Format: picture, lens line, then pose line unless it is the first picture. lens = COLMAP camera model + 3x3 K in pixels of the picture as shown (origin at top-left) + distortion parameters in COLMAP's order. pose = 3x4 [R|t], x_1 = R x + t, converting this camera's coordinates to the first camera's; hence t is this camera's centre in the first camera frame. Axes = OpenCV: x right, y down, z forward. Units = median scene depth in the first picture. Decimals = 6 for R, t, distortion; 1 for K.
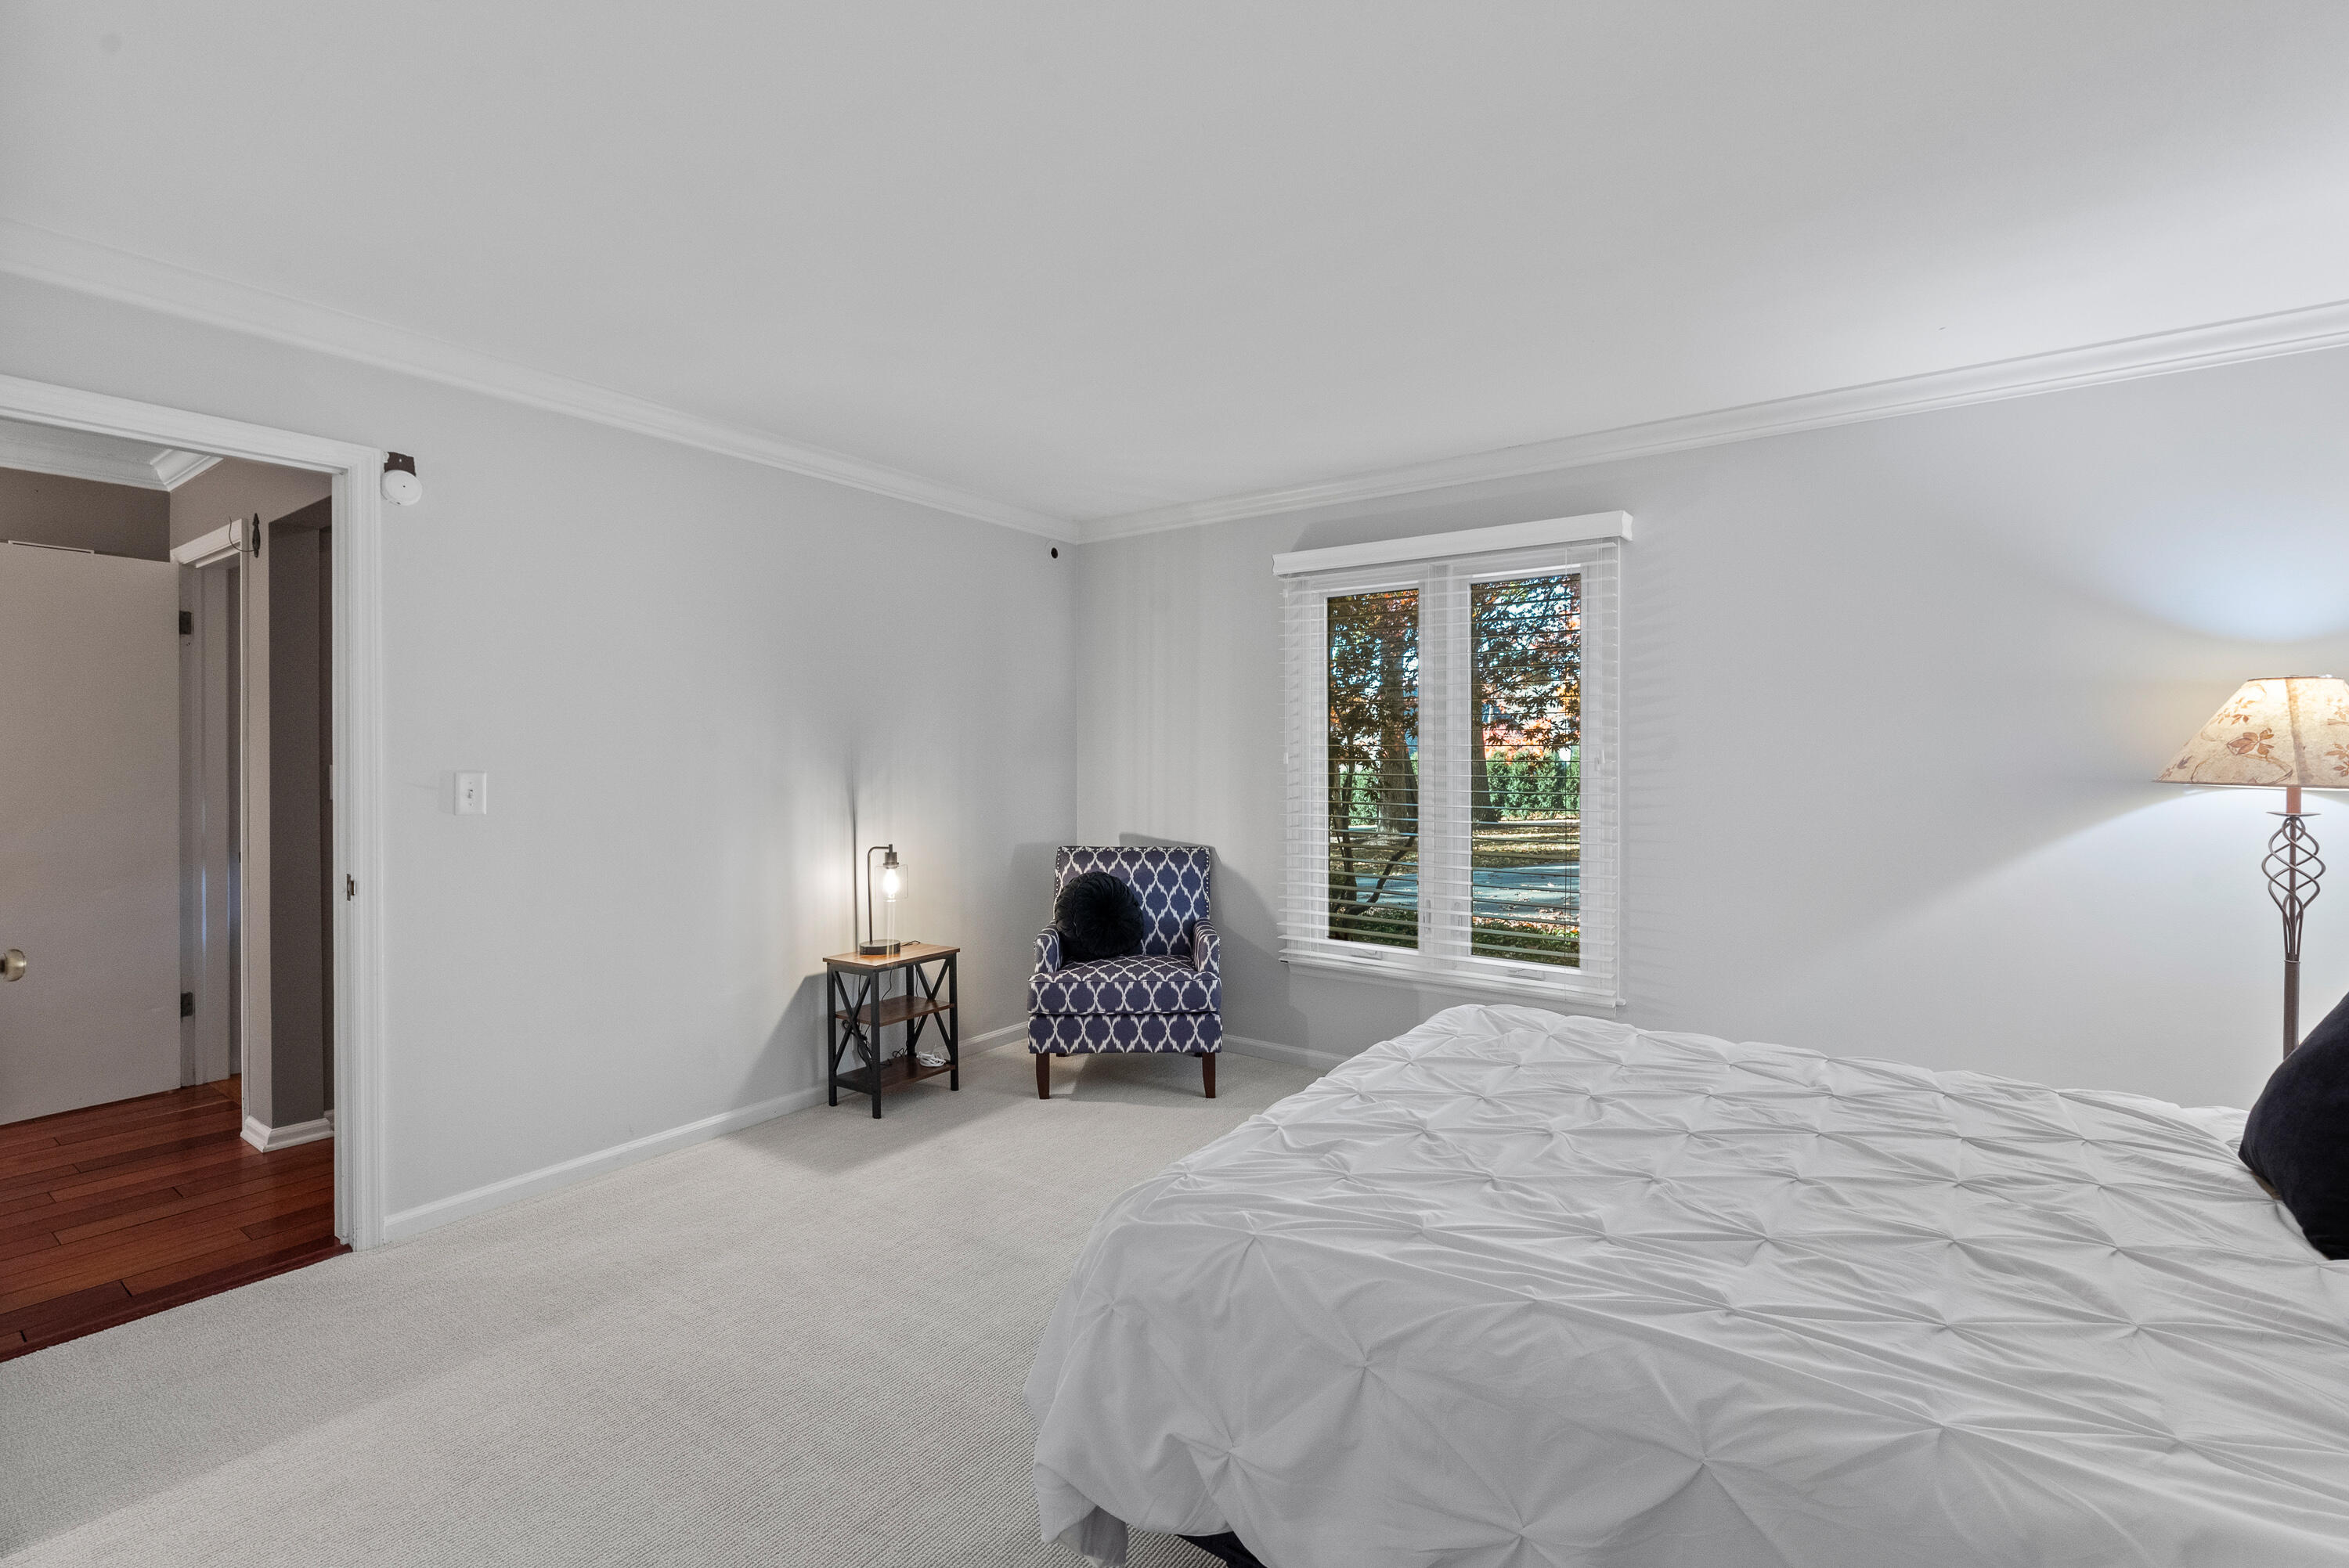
lens RADIAL K [[1020.4, 0, 1174.9], [0, 1020.4, 774.3], [0, 0, 1]] dist [-0.002037, 0.000049]
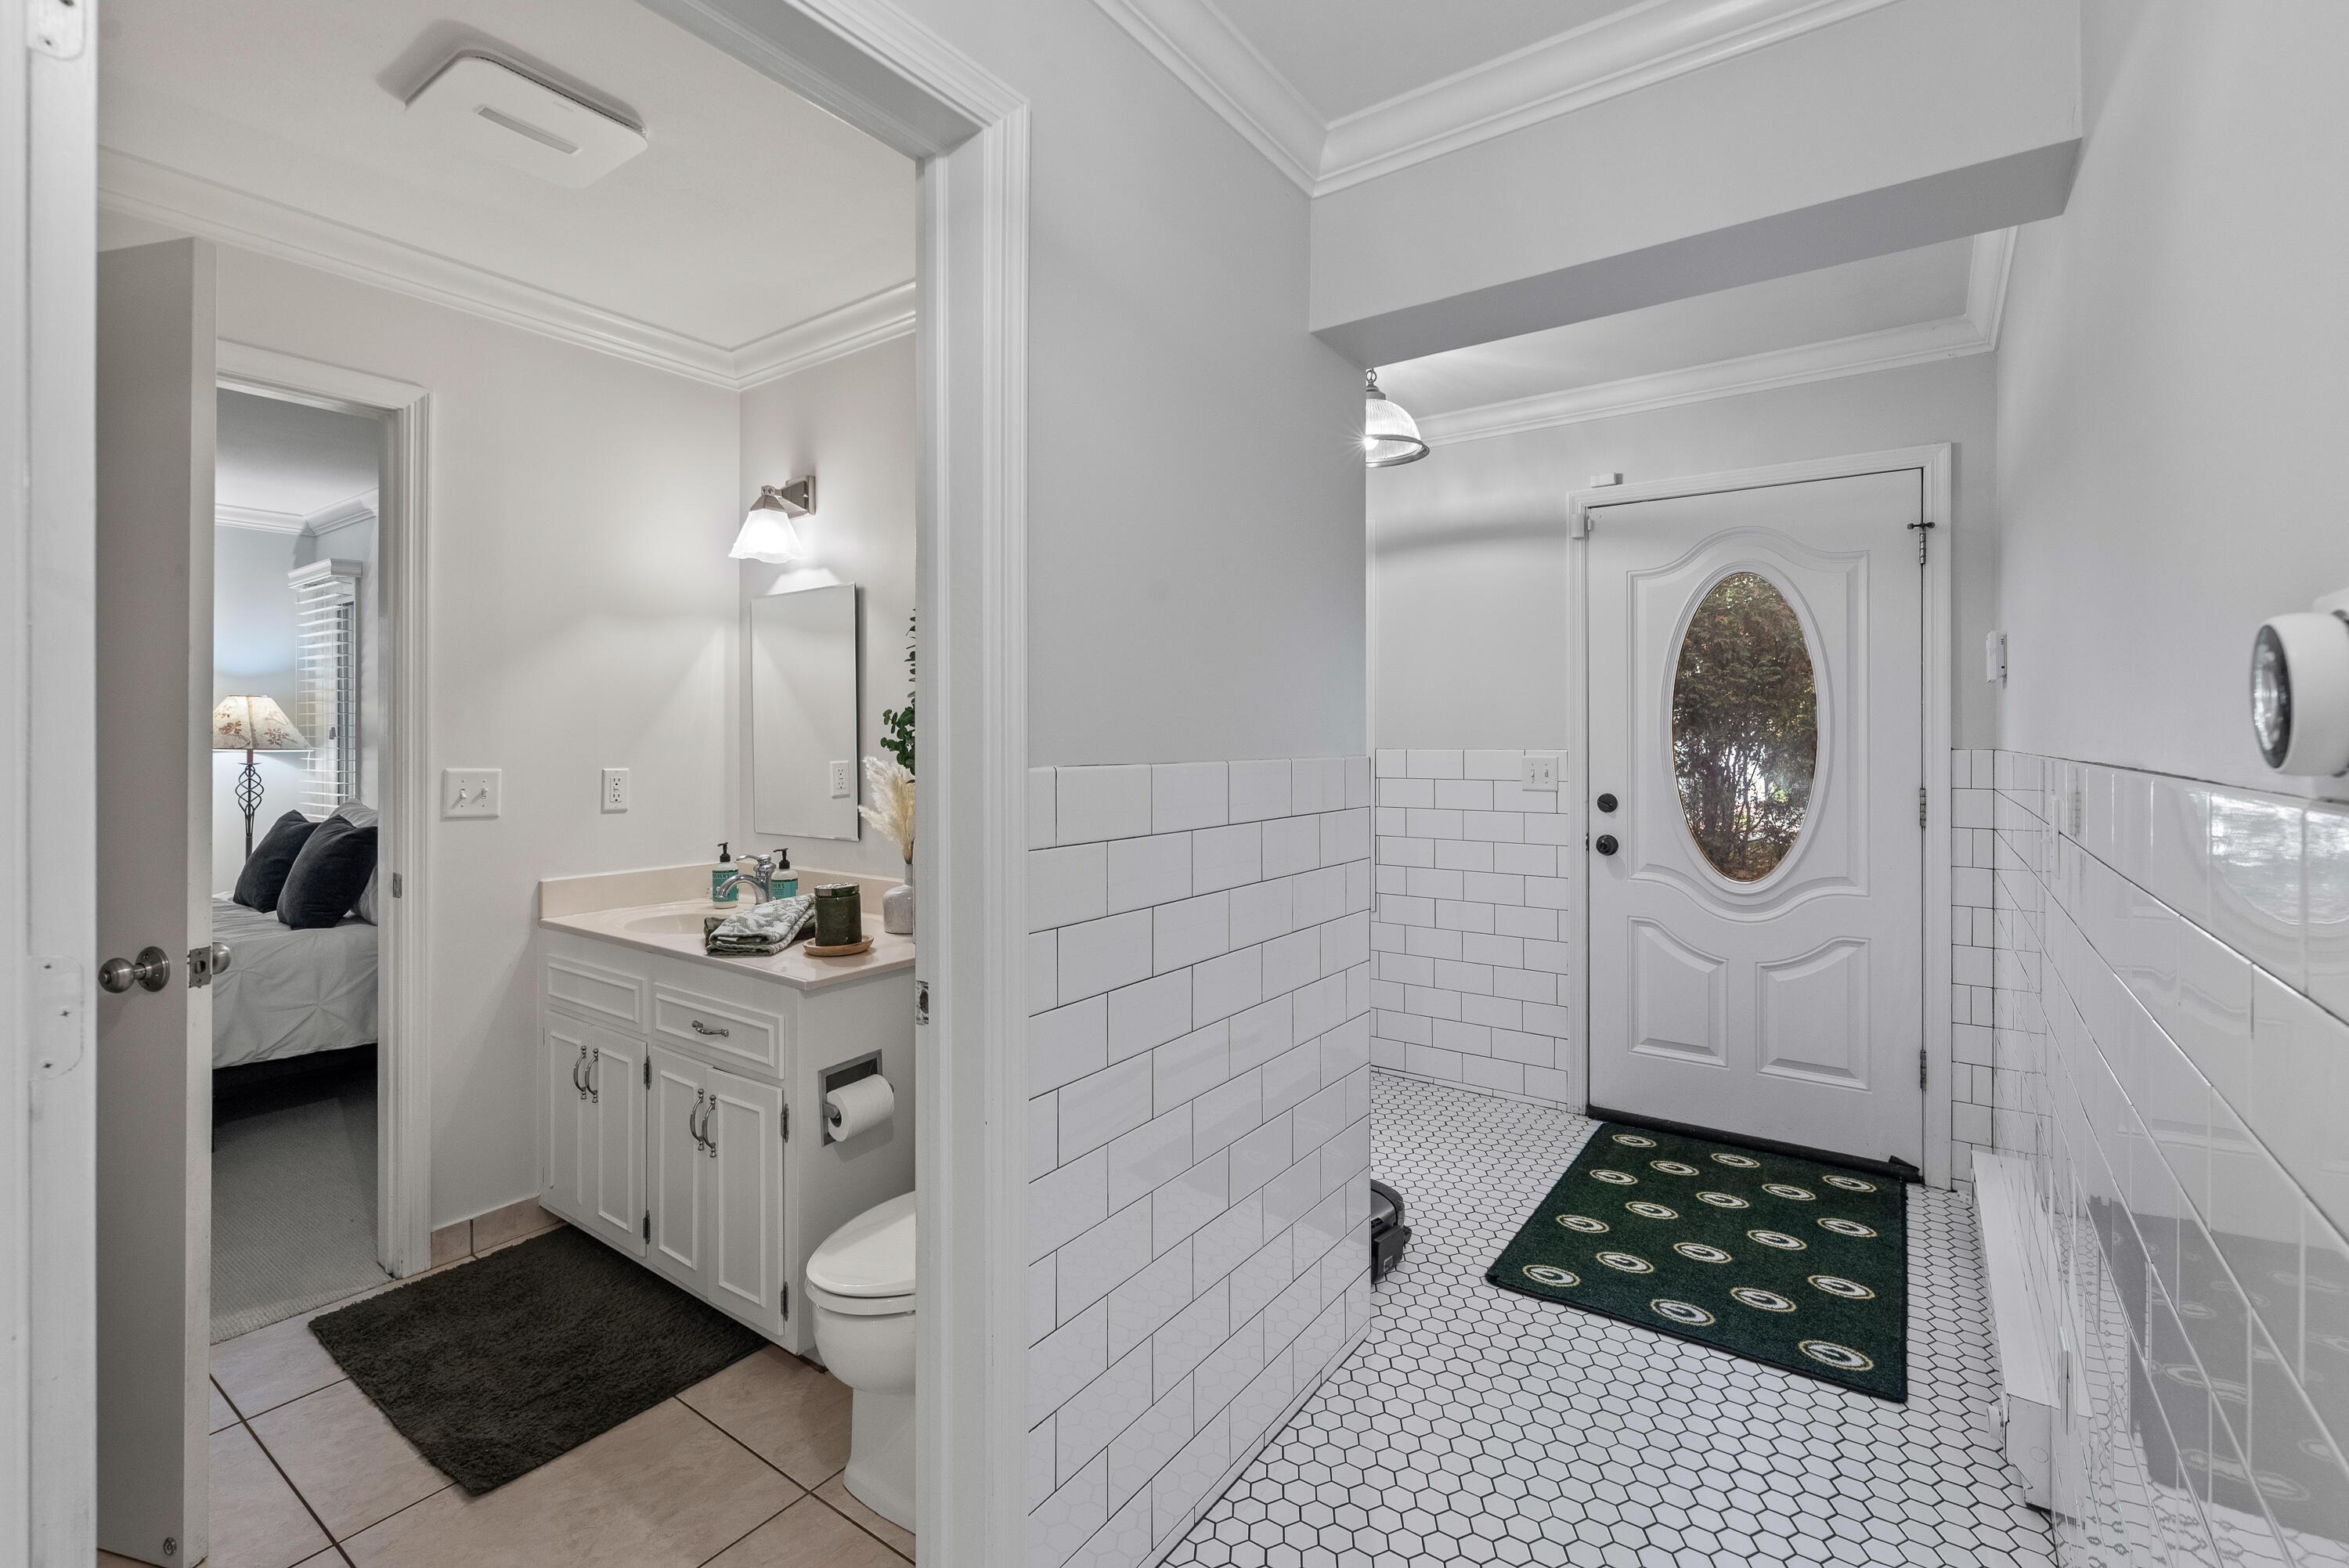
lens RADIAL K [[1020.4, 0, 1188.4], [0, 1020.4, 747.8], [0, 0, 1]] dist [-0.002037, 0.000049]
pose [[-0.007550, 0.004504, 0.999961, -0.948573], [0.001478, 0.999989, -0.004493, 0.019585], [-0.999970, 0.001444, -0.007557, -0.857332]]
